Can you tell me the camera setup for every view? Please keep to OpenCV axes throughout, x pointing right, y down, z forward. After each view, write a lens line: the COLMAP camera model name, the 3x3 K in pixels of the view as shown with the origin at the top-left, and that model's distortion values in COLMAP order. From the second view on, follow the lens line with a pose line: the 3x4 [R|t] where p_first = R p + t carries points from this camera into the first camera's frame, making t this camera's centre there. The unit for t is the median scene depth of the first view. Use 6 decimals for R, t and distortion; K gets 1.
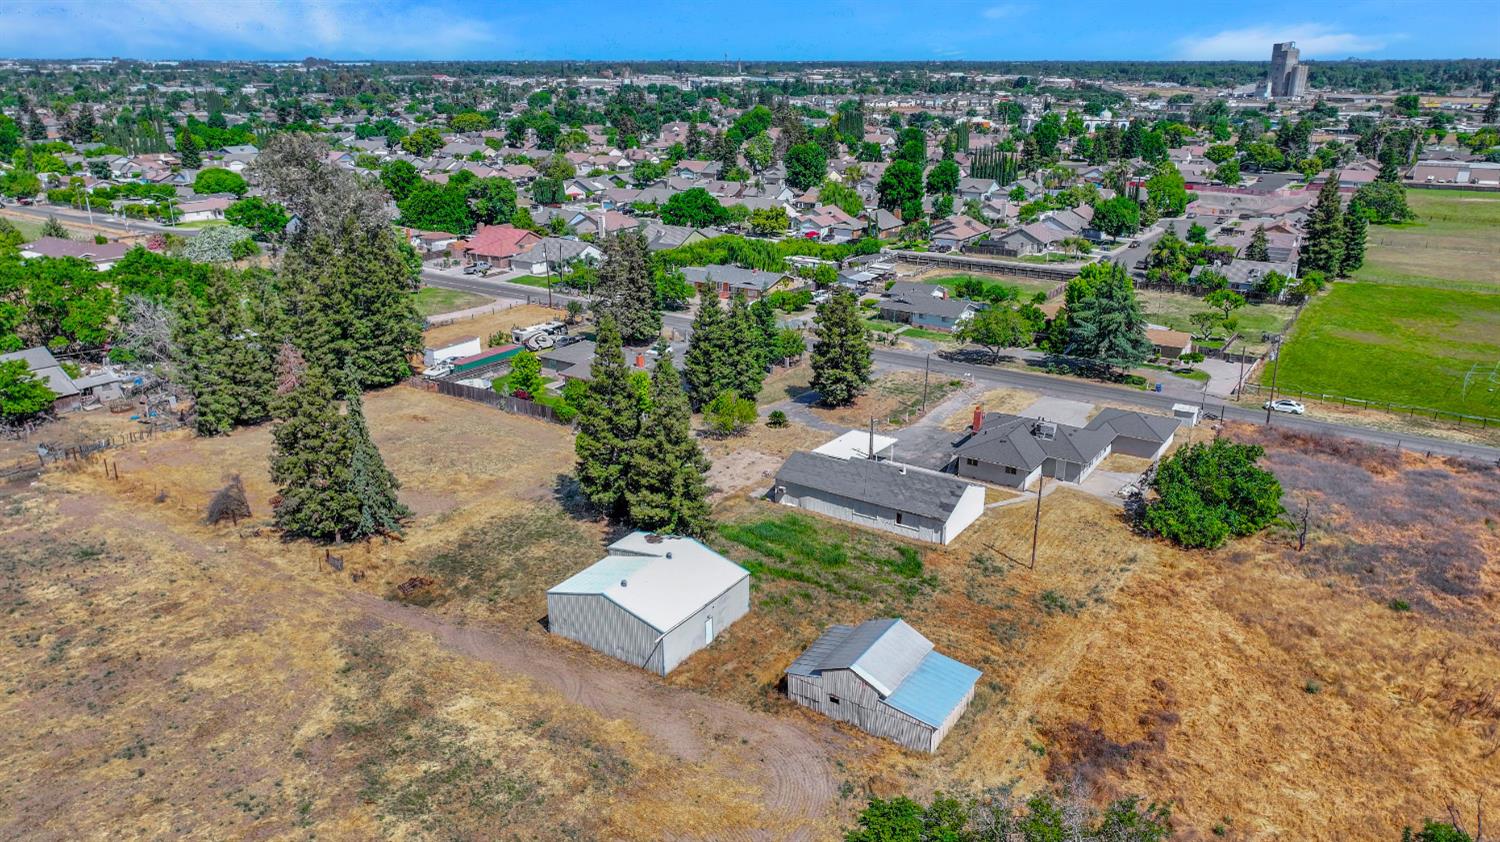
lens RADIAL K [[1050.8, 0, 751.8], [0, 1050.8, 431.4], [0, 0, 1]] dist [-0.000298, 0.015342]
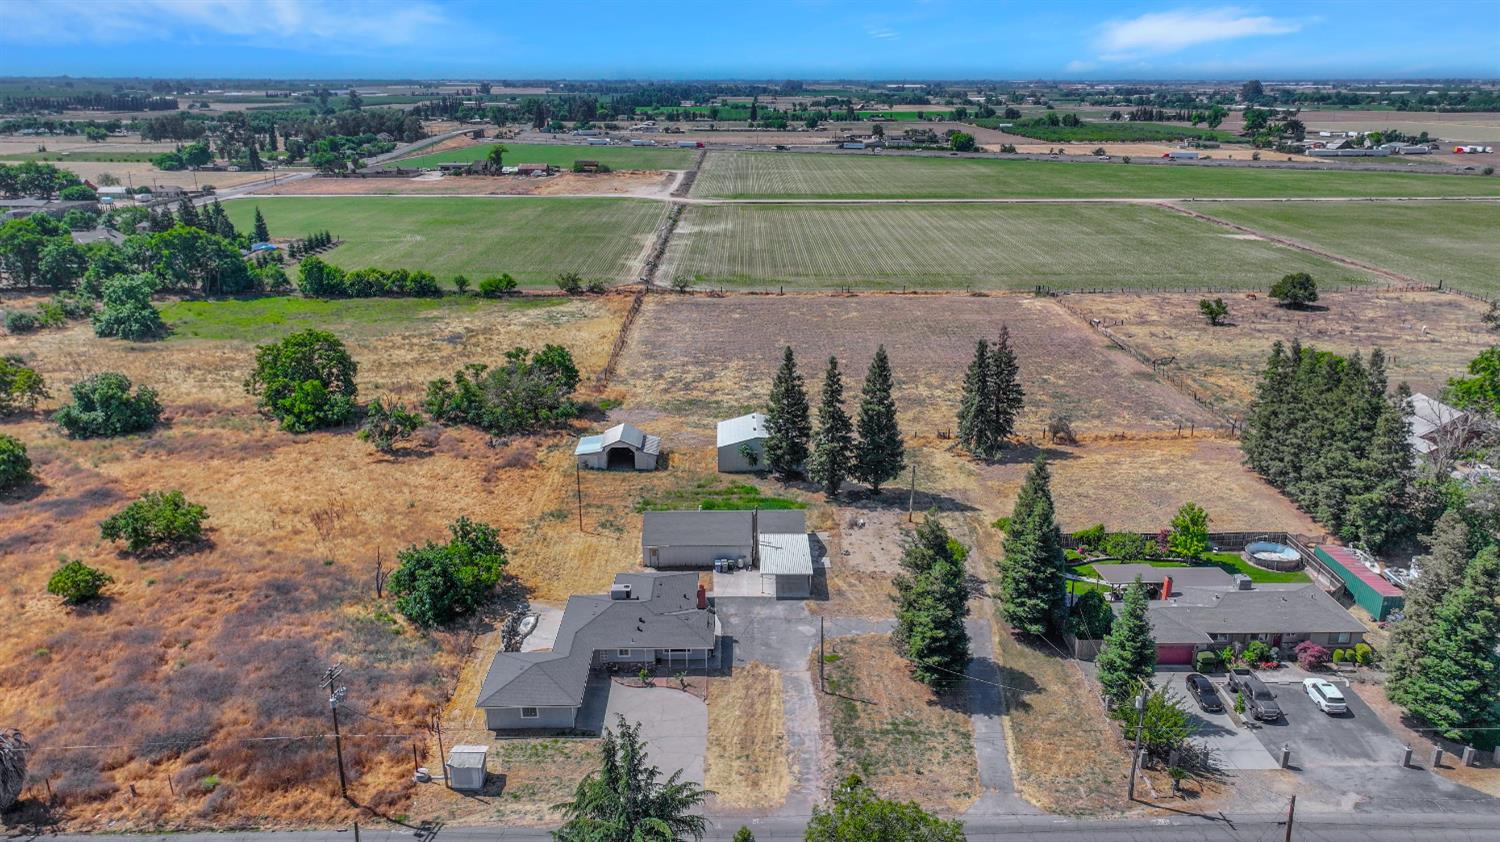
lens RADIAL K [[1050.8, 0, 754.2], [0, 1050.8, 431.4], [0, 0, 1]] dist [-0.000298, 0.015342]
pose [[-0.823485, 0.179389, -0.538230, 0.788767], [-0.191372, 0.805262, 0.561186, -0.787101], [0.534087, 0.565131, -0.628791, 1.886131]]
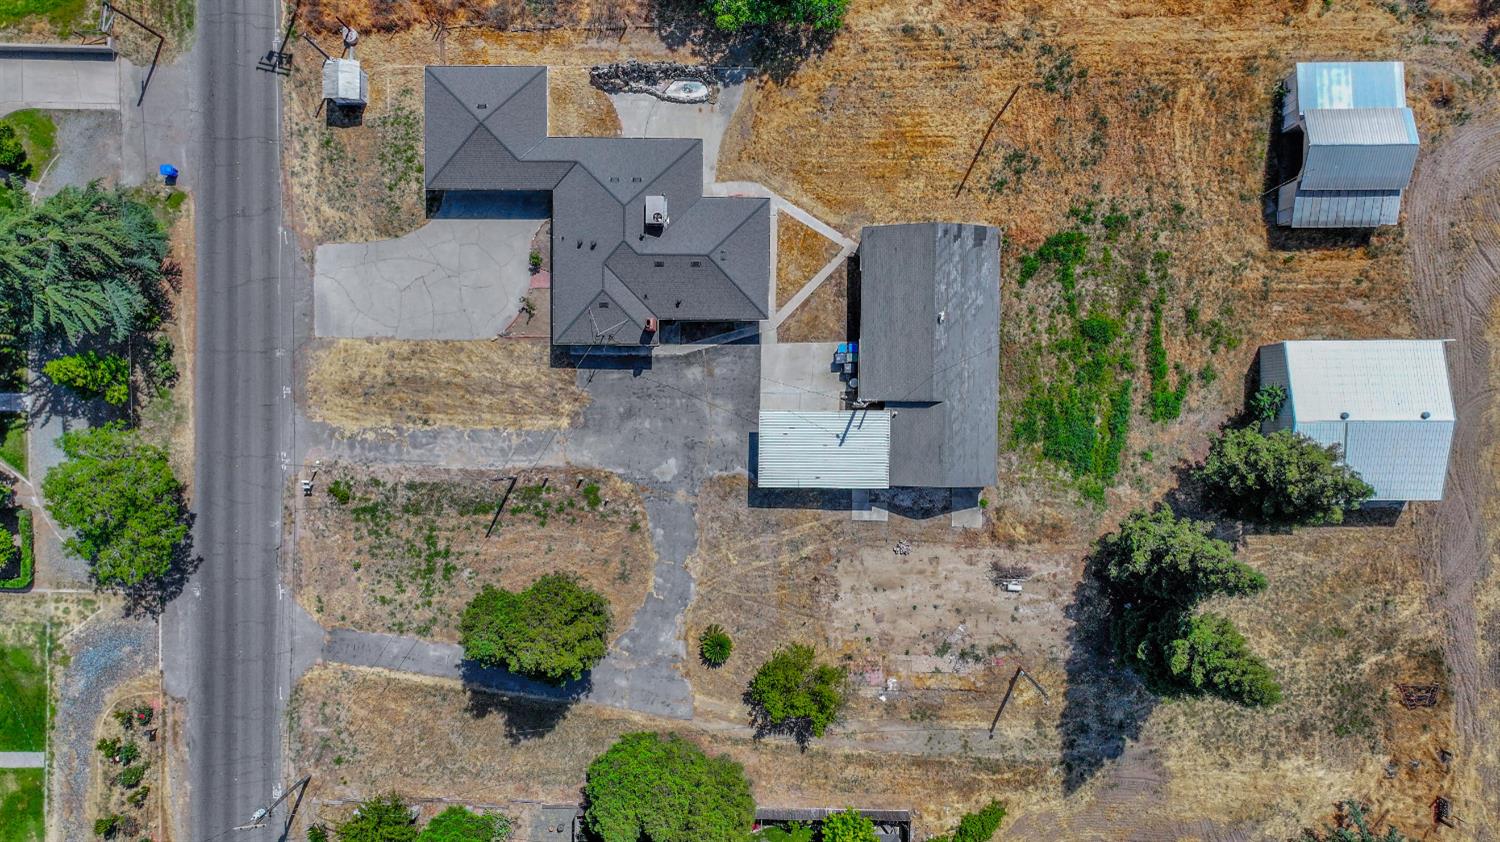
lens RADIAL K [[1050.8, 0, 752.6], [0, 1050.8, 429.9], [0, 0, 1]] dist [-0.000298, 0.015342]
pose [[-0.544847, -0.838473, -0.010238, 0.170072], [0.281988, -0.194709, 0.939453, -0.756729], [-0.789699, 0.508971, 0.342526, 0.967675]]
